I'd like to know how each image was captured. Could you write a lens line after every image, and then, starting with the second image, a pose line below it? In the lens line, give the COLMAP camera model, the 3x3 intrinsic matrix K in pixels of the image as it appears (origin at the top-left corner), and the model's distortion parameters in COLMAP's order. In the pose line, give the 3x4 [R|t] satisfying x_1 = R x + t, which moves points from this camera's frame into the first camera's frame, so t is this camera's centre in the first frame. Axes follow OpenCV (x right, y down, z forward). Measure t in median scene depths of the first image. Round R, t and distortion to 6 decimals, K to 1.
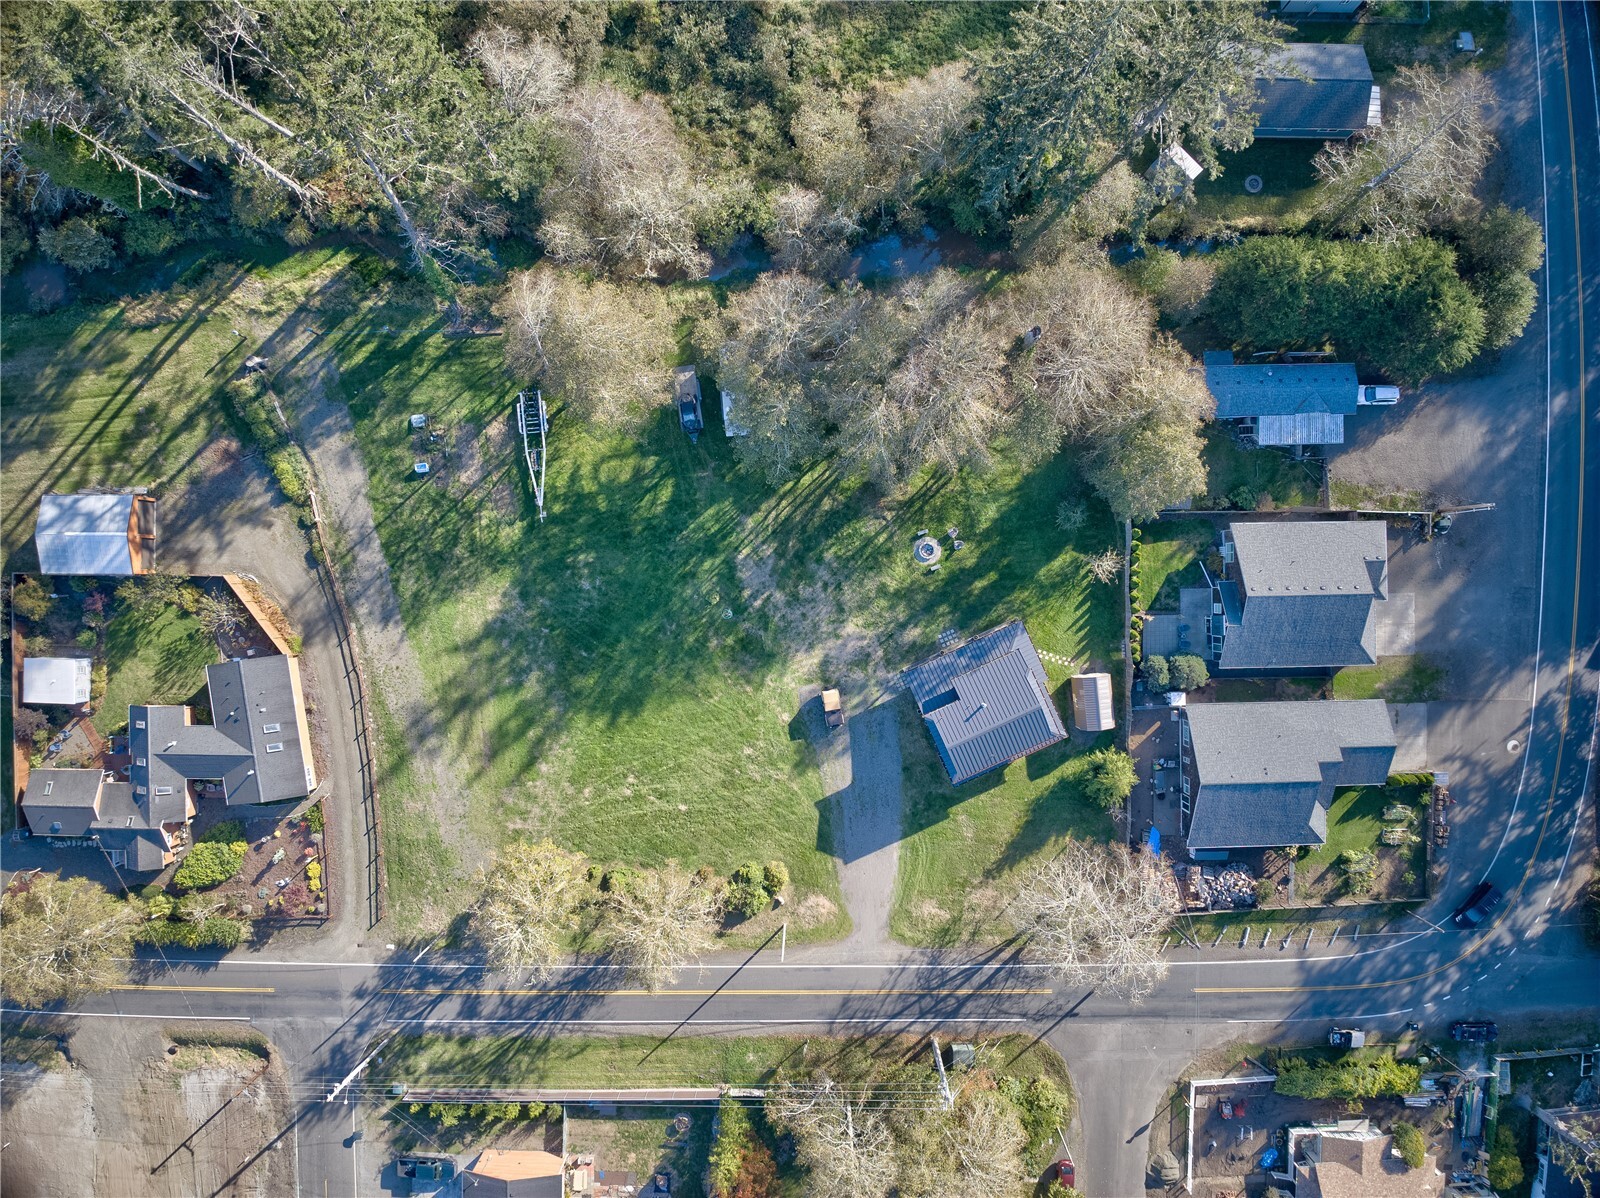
lens RADIAL K [[1133.0, 0, 800.0], [0, 1133.0, 599.0], [0, 0, 1]] dist [-0.046248, -0.002479]
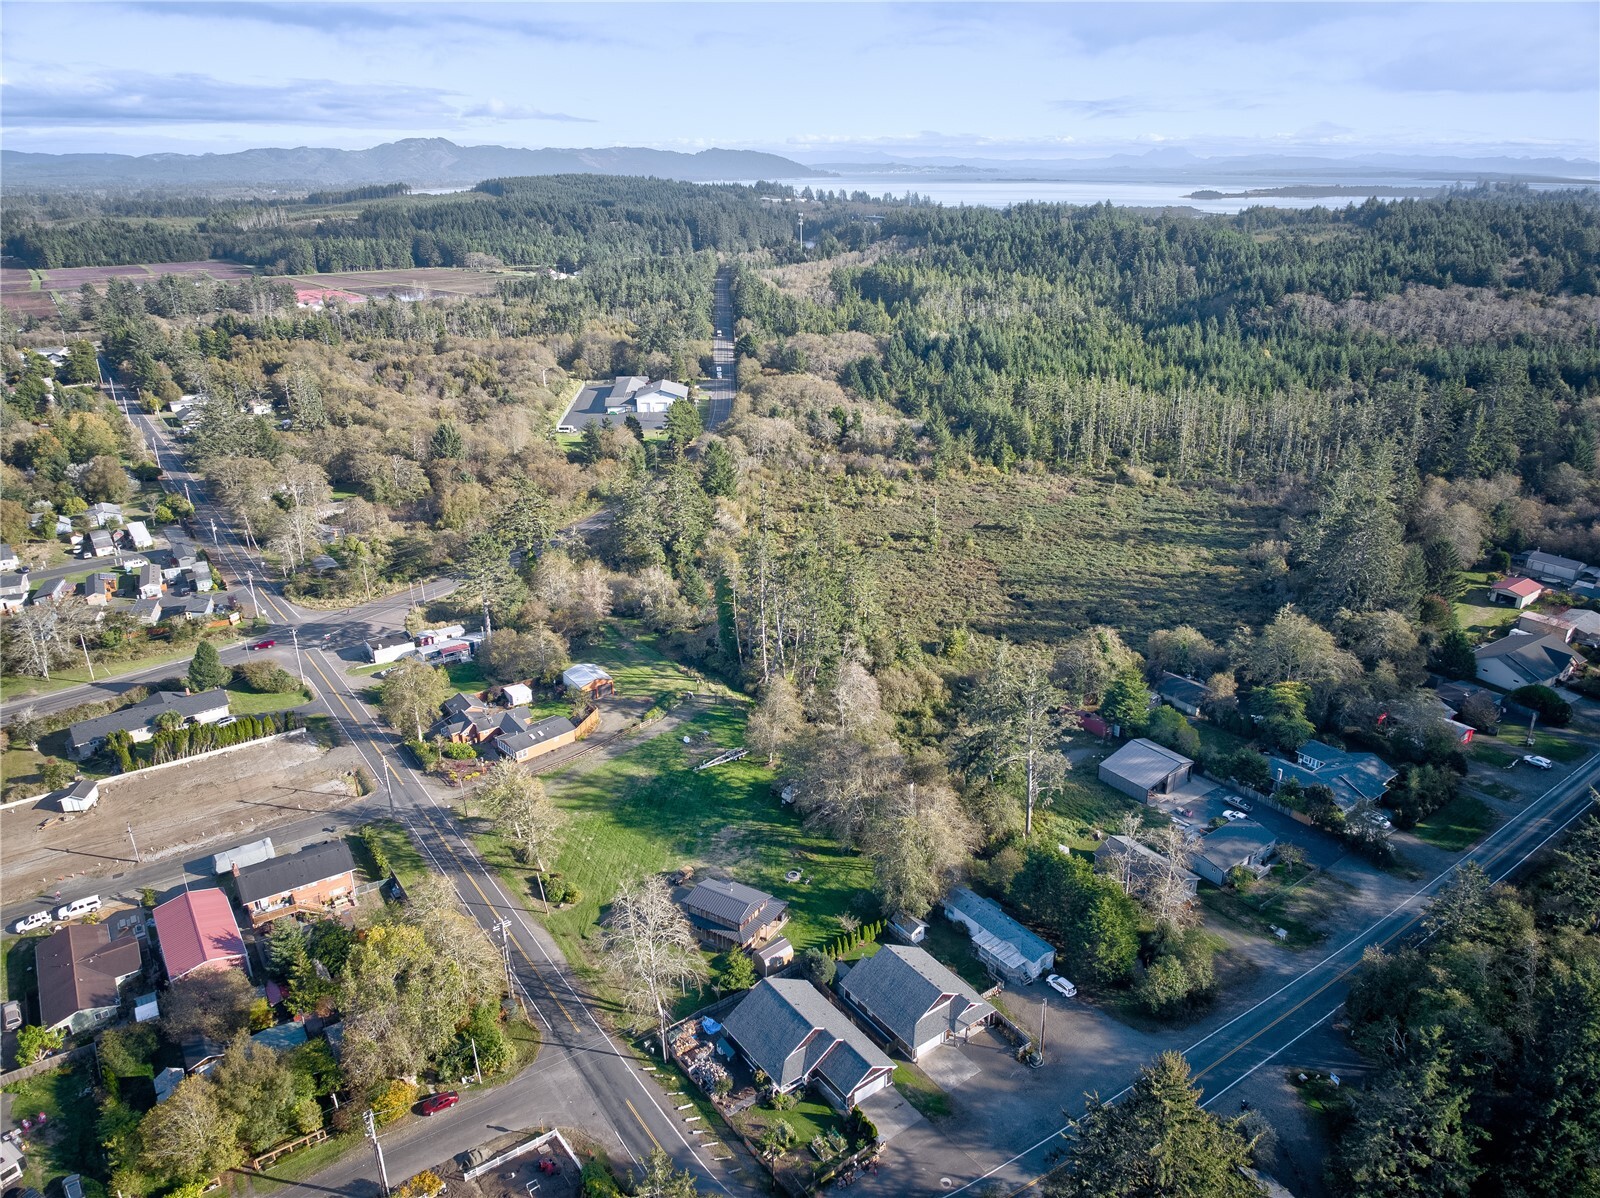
lens RADIAL K [[1133.0, 0, 800.0], [0, 1133.0, 599.0], [0, 0, 1]] dist [-0.046248, -0.002479]
pose [[0.571915, 0.288001, -0.768094, 1.289387], [-0.820286, 0.208442, -0.532620, 0.755724], [0.006708, 0.934670, 0.355454, 0.031600]]
